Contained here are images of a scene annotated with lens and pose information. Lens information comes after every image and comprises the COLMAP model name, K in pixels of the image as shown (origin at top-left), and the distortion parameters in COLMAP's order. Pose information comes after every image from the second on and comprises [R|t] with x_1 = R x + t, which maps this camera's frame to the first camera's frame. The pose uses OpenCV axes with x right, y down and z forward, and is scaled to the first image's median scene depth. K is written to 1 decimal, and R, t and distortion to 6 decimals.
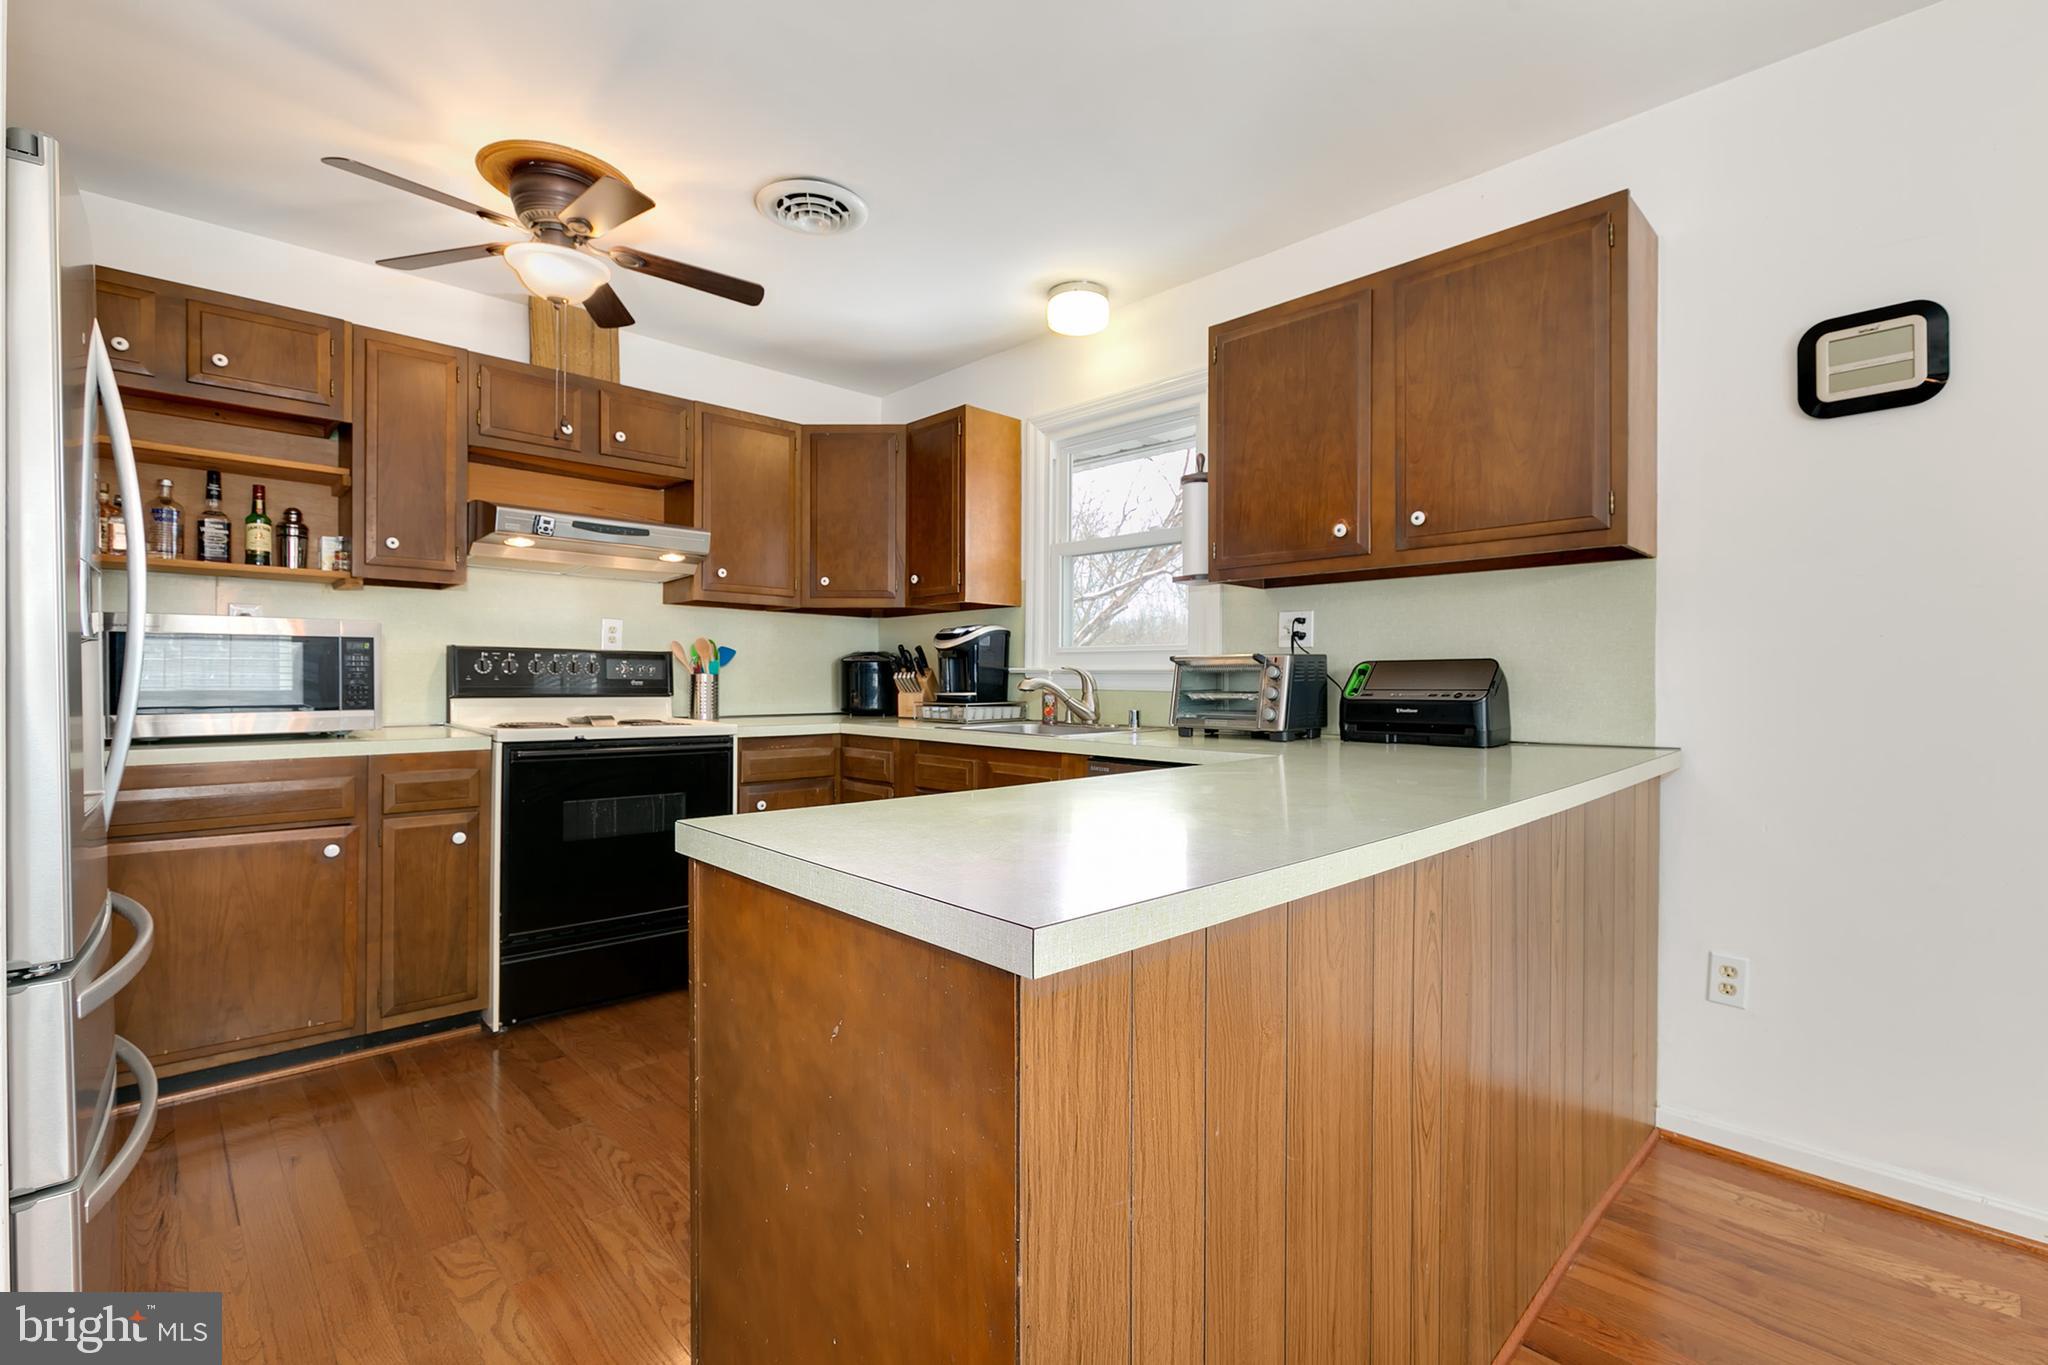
lens RADIAL K [[924.9, 0, 1024.8], [0, 924.9, 681.3], [0, 0, 1]] dist [0.006461, -0.000287]
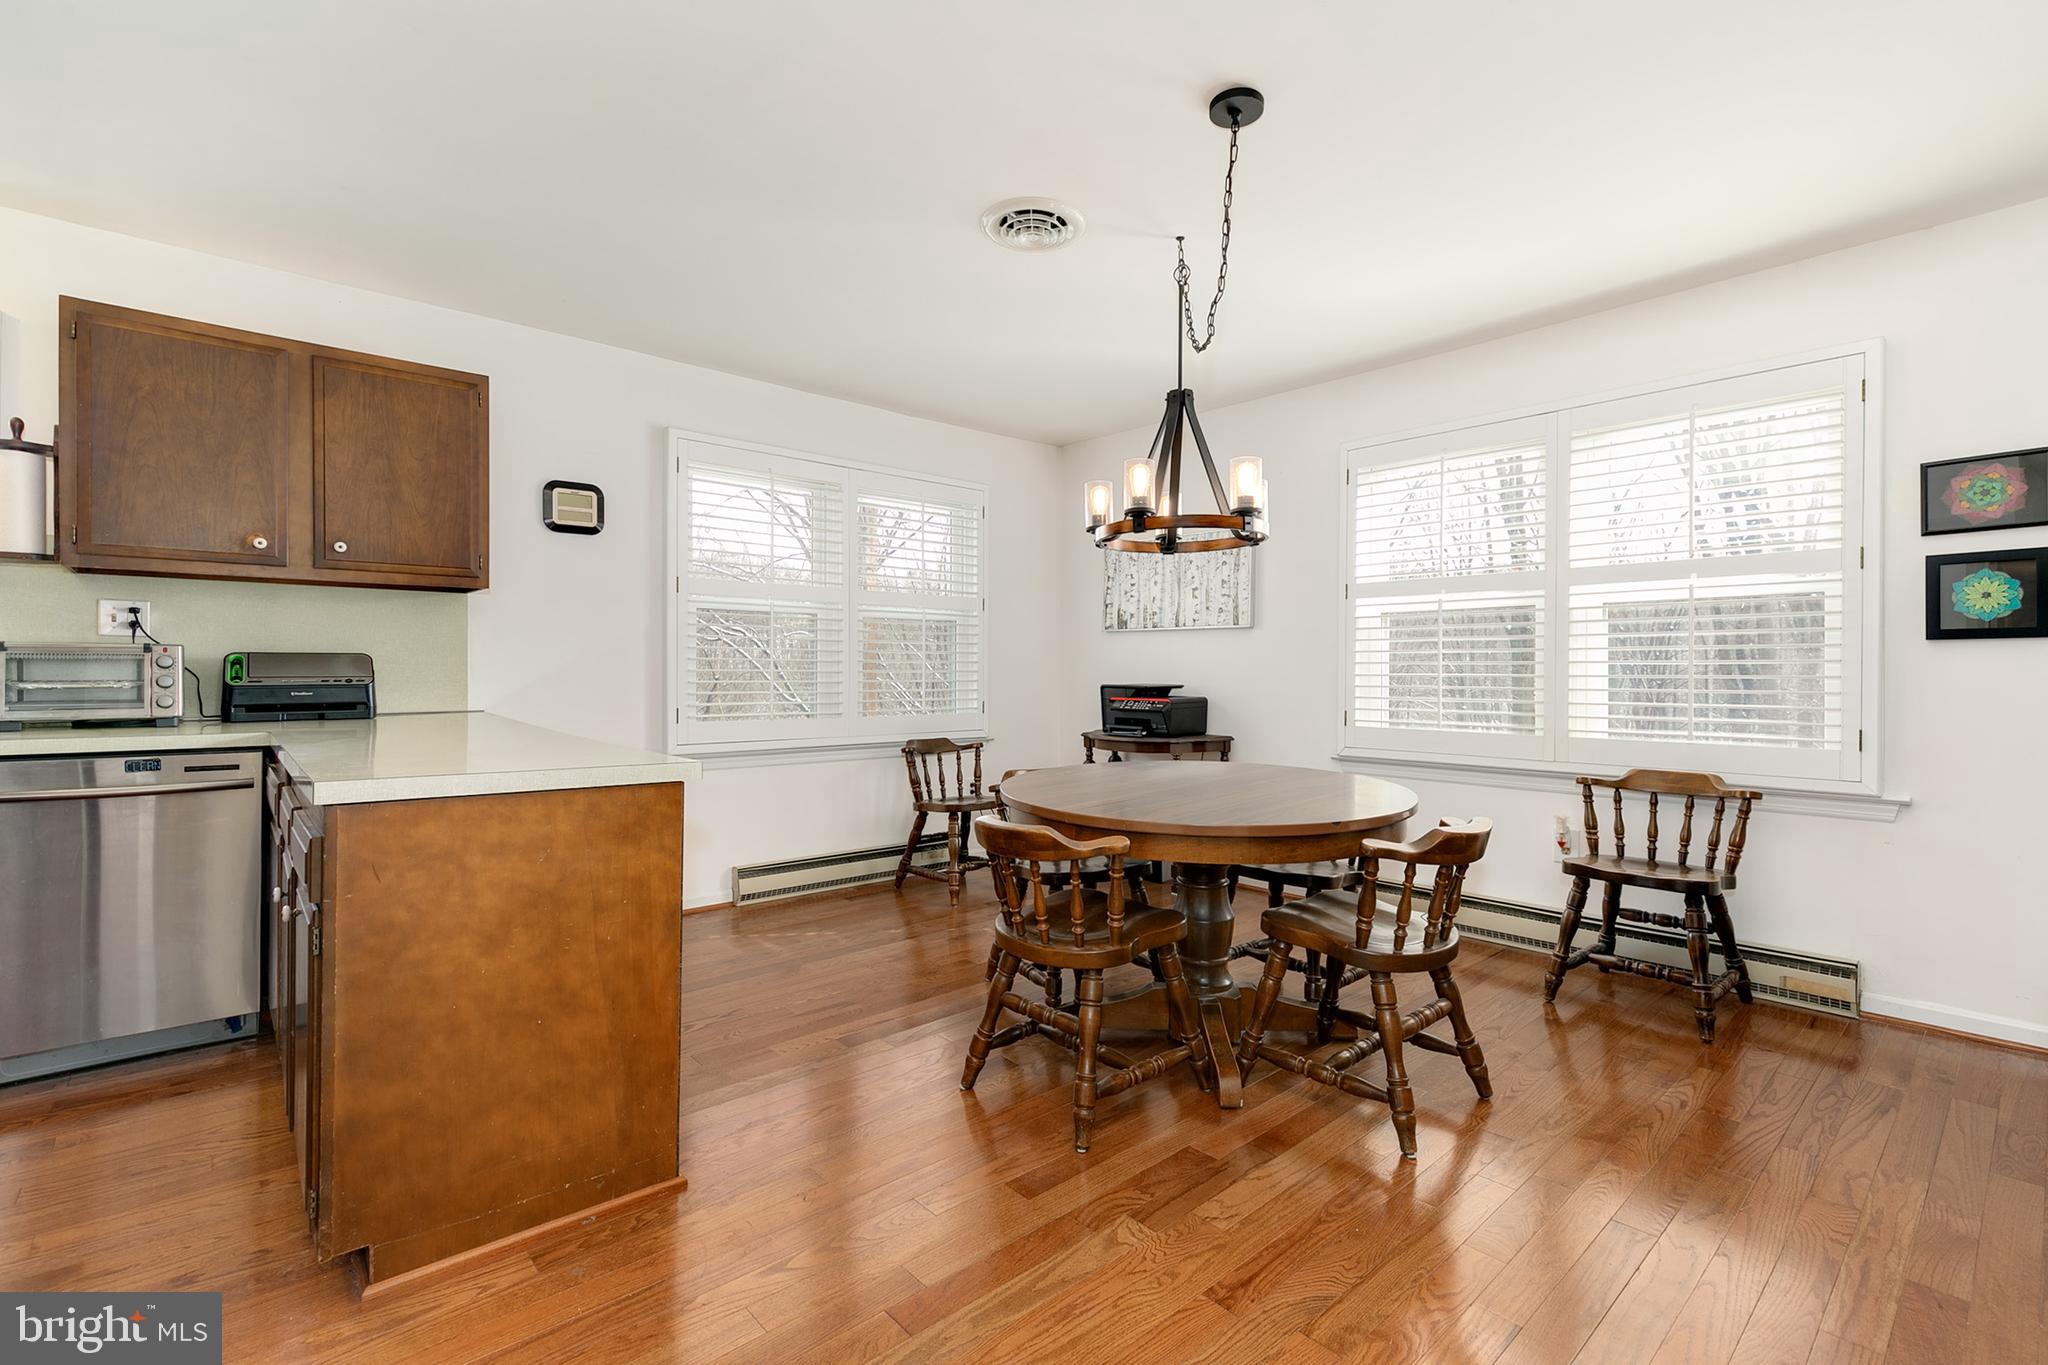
lens RADIAL K [[924.9, 0, 1014.9], [0, 924.9, 677.8], [0, 0, 1]] dist [0.006461, -0.000287]
pose [[0.042972, -0.007961, 0.999045, -0.712880], [-0.003235, 0.999962, 0.008107, -0.002600], [-0.999071, -0.003580, 0.042944, -0.016782]]
